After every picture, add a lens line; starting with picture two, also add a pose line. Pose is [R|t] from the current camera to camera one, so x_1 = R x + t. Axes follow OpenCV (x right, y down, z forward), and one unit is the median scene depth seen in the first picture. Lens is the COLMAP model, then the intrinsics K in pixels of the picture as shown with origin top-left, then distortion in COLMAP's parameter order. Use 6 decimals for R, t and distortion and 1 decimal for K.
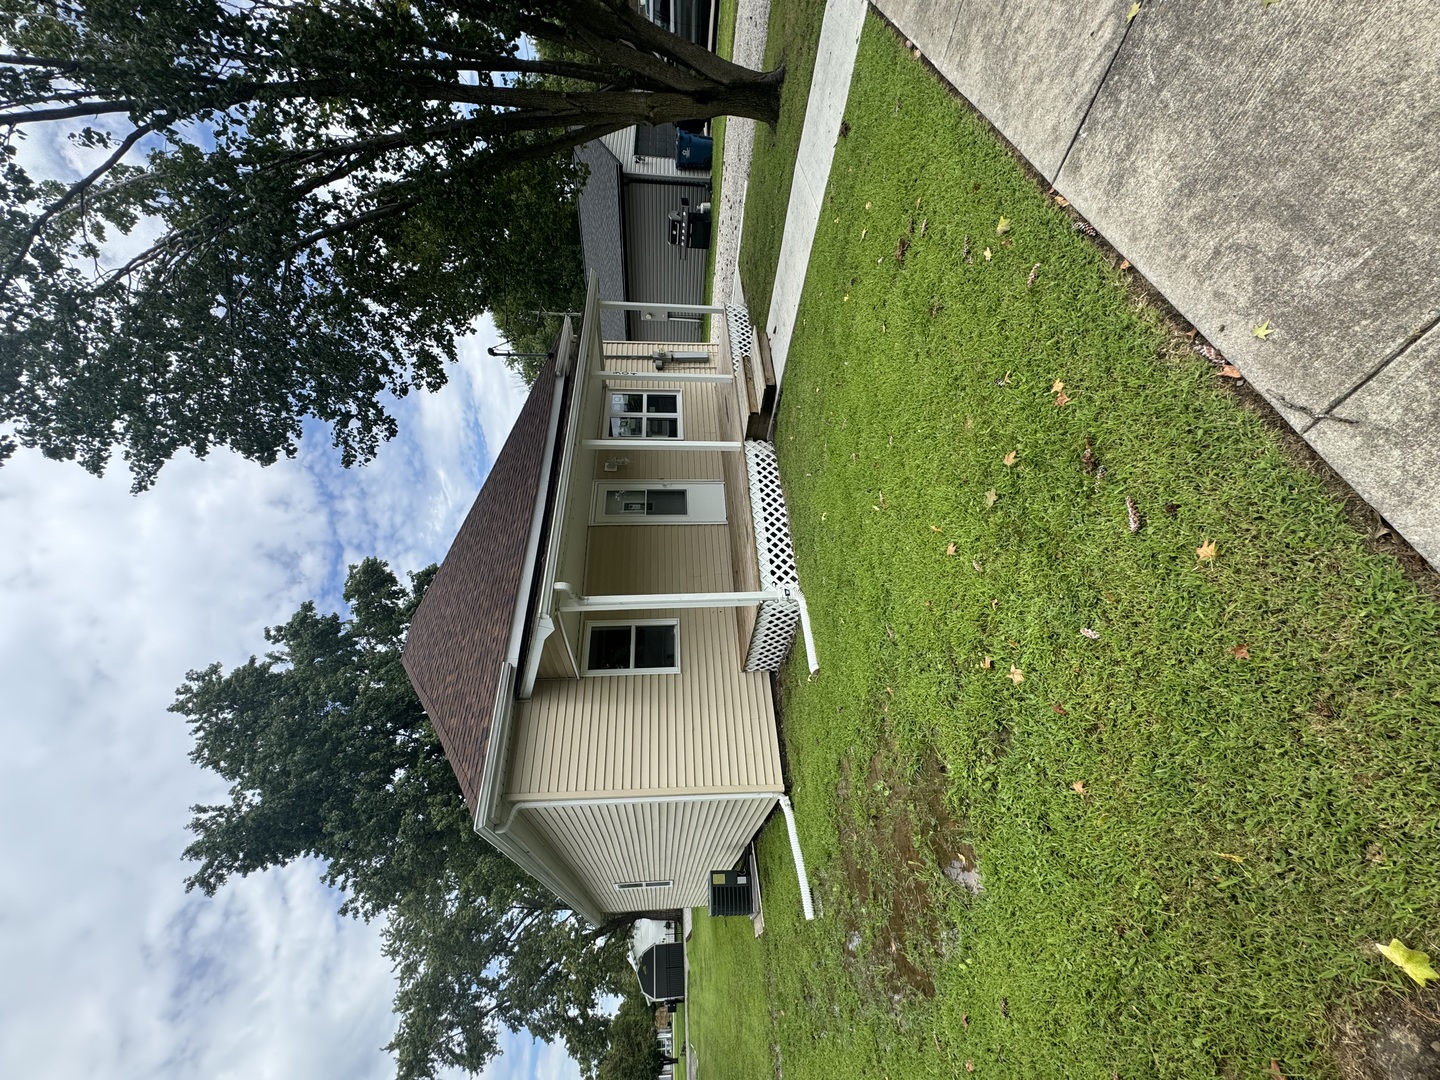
lens RADIAL K [[575.1, 0, 719.8], [0, 575.1, 539.5], [0, 0, 1]] dist [-0.005277, 0.000849]
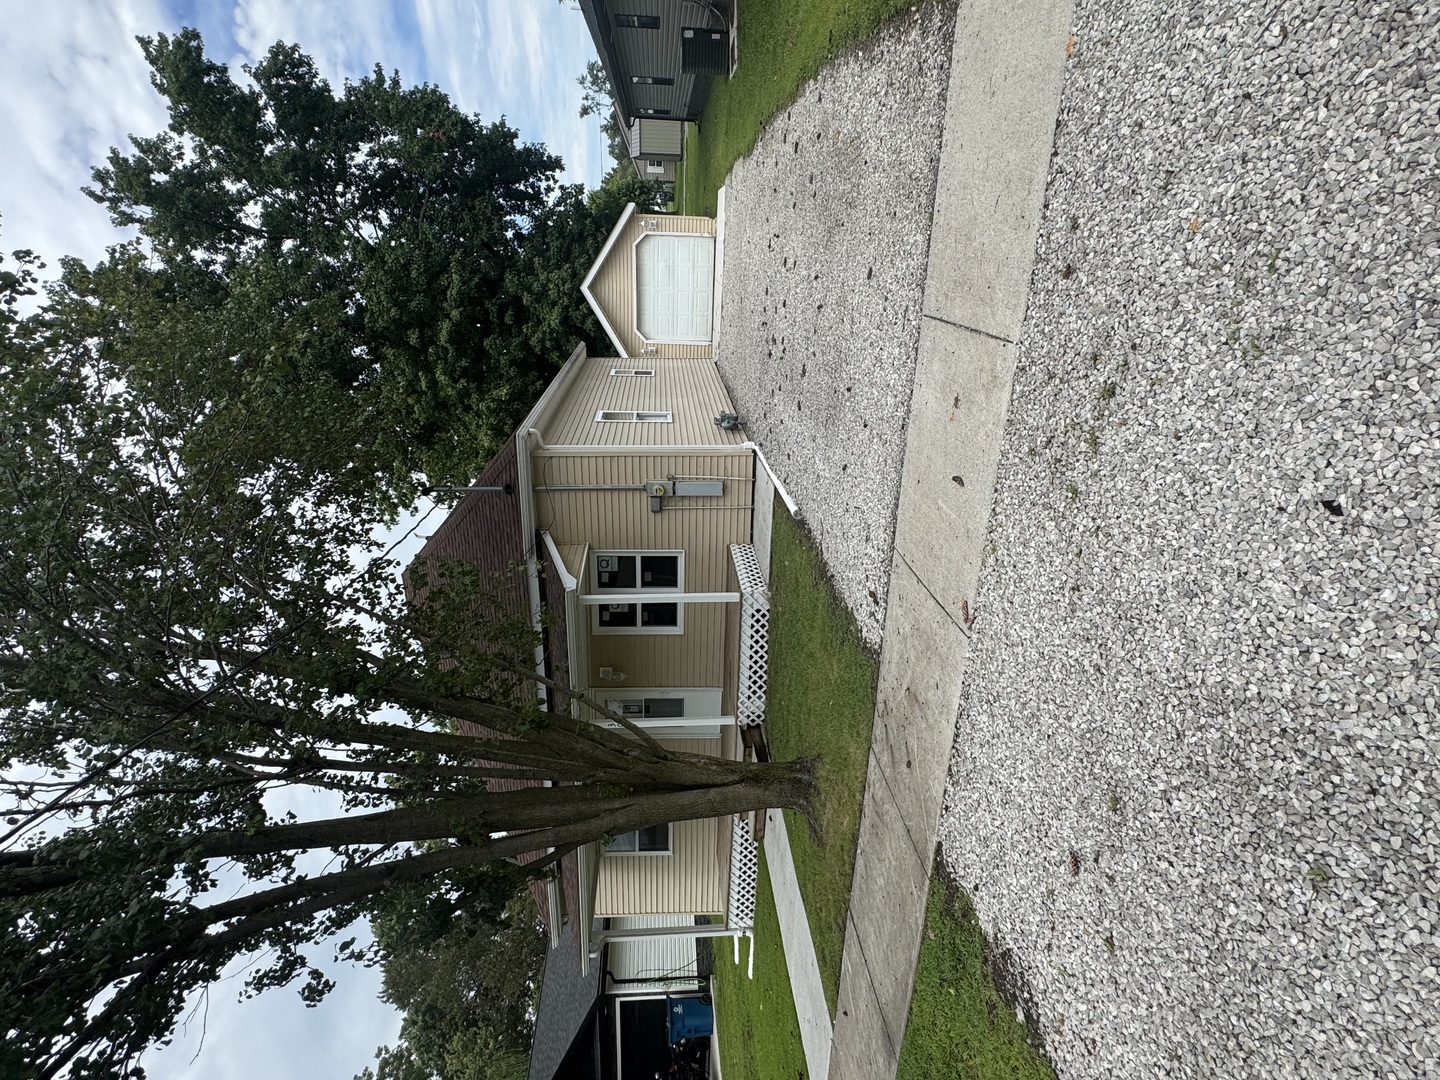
lens RADIAL K [[772.1, 0, 716.2], [0, 772.1, 540.0], [0, 0, 1]] dist [-0.005407, 0.004392]
pose [[0.995931, 0.085705, 0.027868, -0.057696], [-0.068215, 0.514806, 0.854589, -1.270642], [0.058896, -0.853012, 0.518557, 0.499411]]
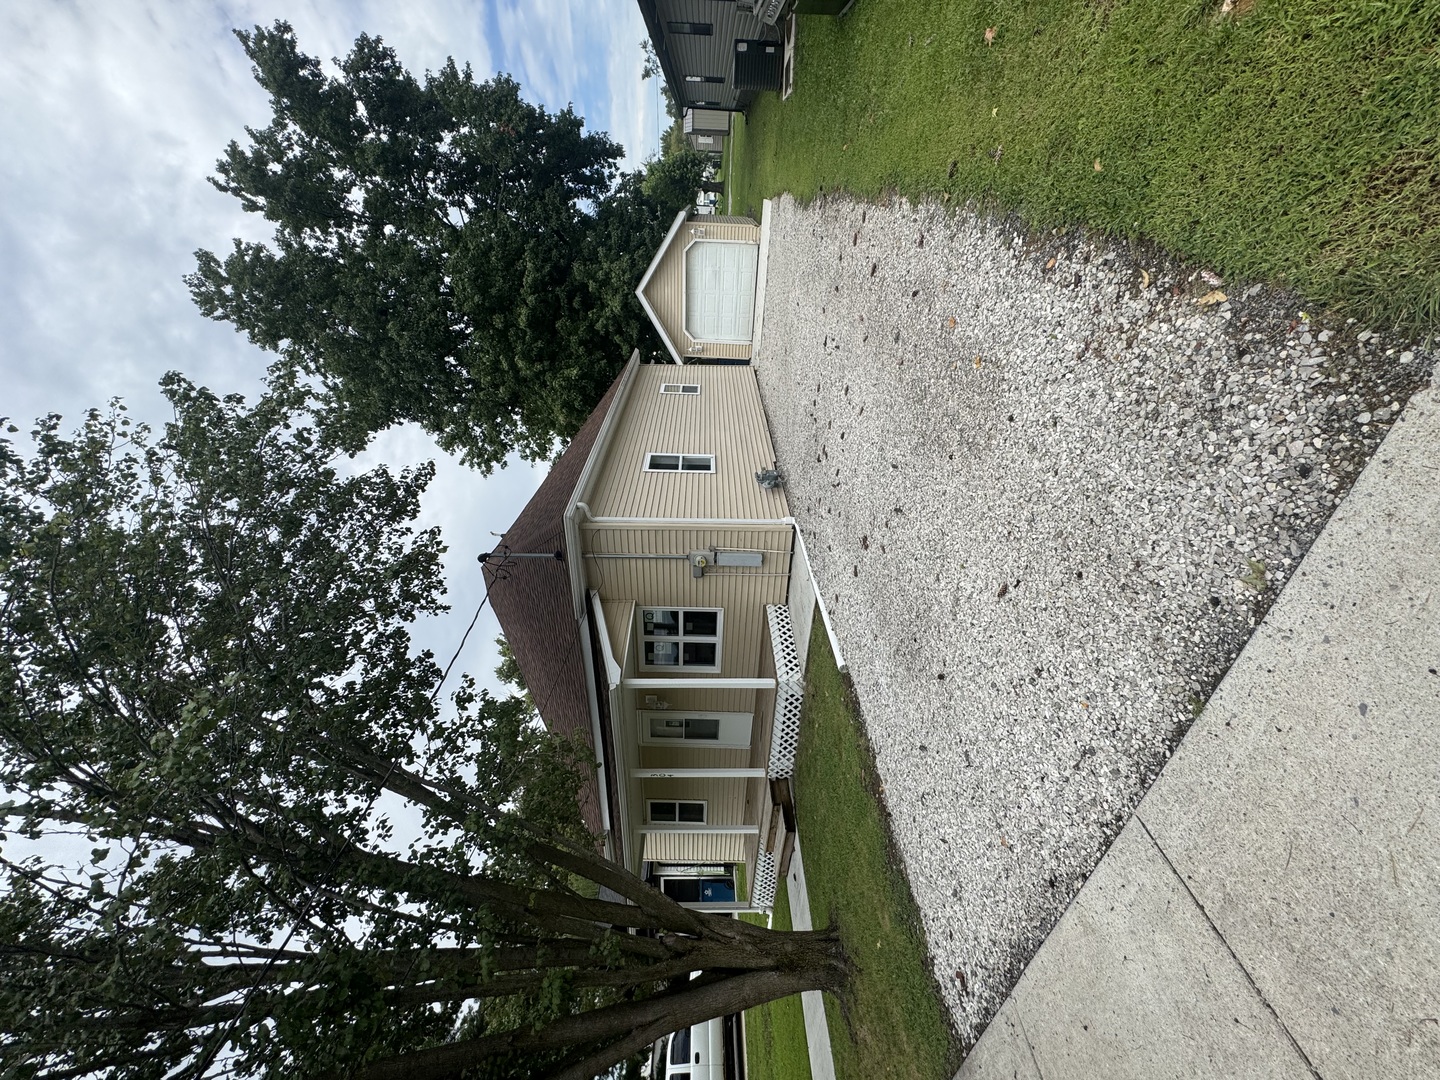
lens RADIAL K [[575.1, 0, 717.4], [0, 575.1, 543.4], [0, 0, 1]] dist [-0.005277, 0.000849]
pose [[0.993617, 0.112803, -0.000582, -0.092959], [-0.039108, 0.349310, 0.936191, -1.176497], [0.105808, -0.930193, 0.351491, 0.852974]]
